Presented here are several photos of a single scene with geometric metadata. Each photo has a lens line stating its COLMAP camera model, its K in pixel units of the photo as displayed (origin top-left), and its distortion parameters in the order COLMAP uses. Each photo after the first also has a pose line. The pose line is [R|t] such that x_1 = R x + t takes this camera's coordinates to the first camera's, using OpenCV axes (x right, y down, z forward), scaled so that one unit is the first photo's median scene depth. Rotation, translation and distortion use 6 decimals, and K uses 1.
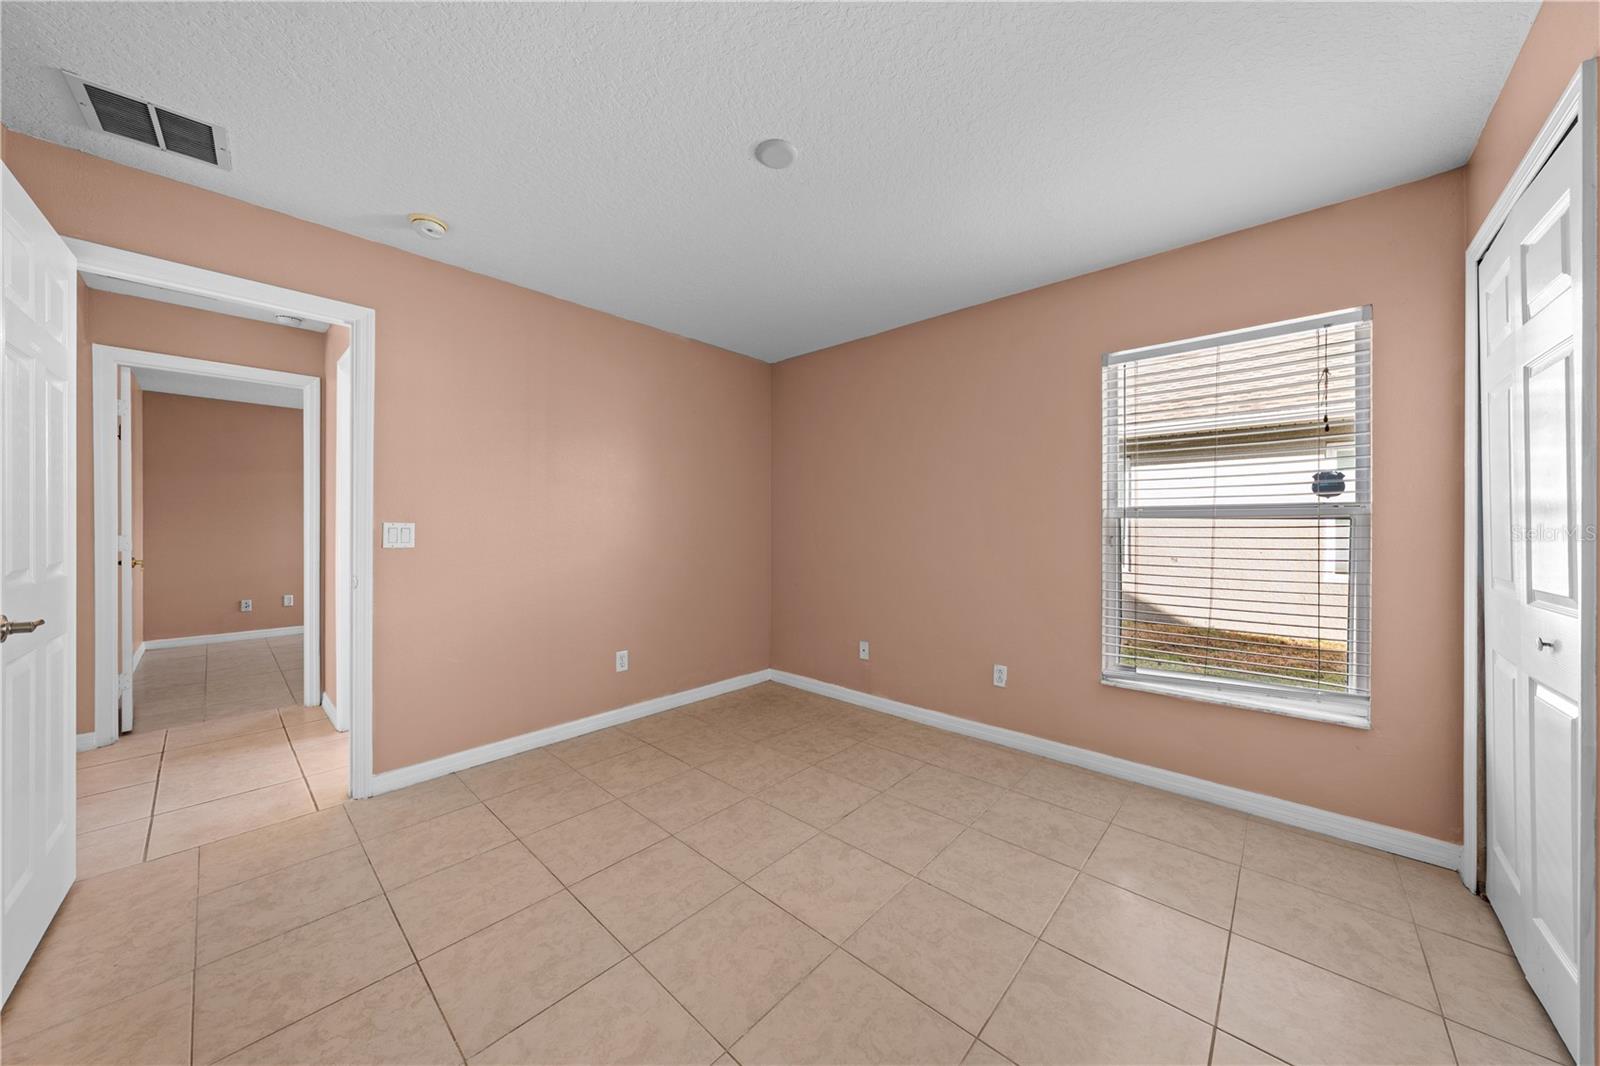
lens RADIAL K [[540.2, 0, 802.5], [0, 540.2, 526.9], [0, 0, 1]] dist [-0.000998, -0.000169]
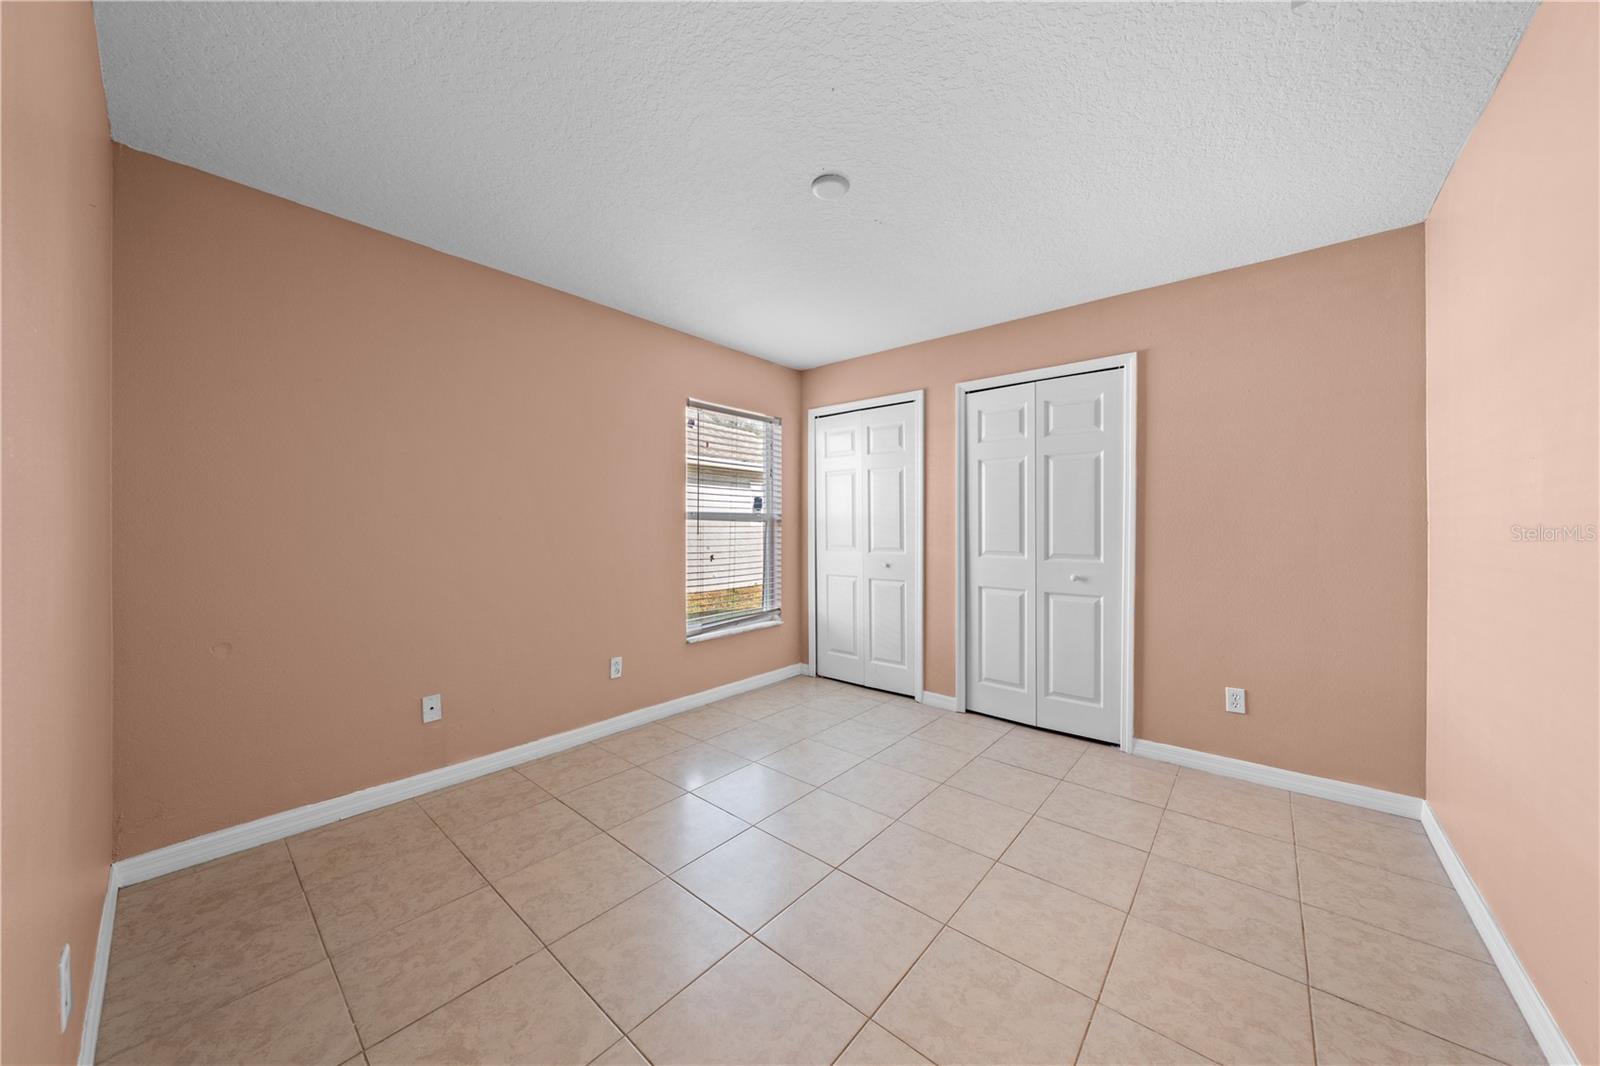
lens RADIAL K [[541.6, 0, 803.1], [0, 541.6, 522.5], [0, 0, 1]] dist [-0.000216, 0.000111]
pose [[-0.031851, 0.006672, 0.999470, -0.828953], [0.001277, 0.999977, -0.006635, -0.000382], [-0.999492, 0.001065, -0.031858, 0.785425]]
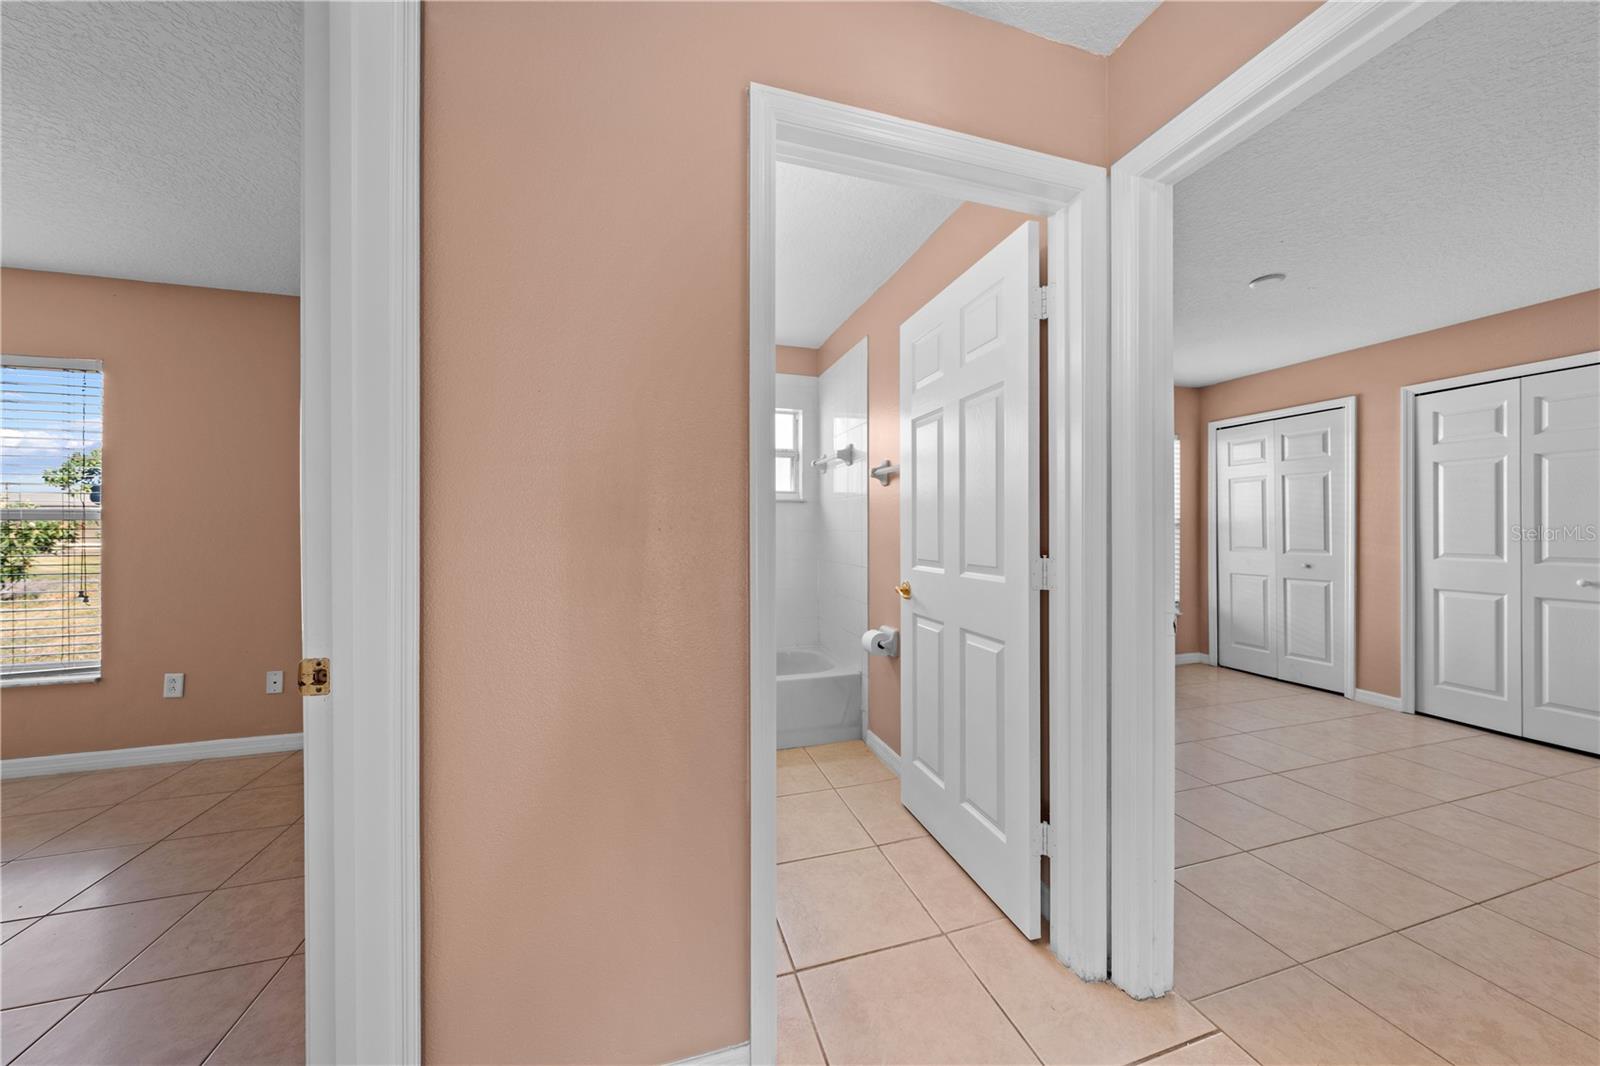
lens RADIAL K [[538.5, 0, 804.1], [0, 538.5, 528.5], [0, 0, 1]] dist [0.000480, 0.000330]
pose [[0.508738, 0.002790, 0.860917, -1.430715], [0.000398, 0.999994, -0.003476, 0.004523], [-0.860921, 0.002111, 0.508734, 0.966912]]
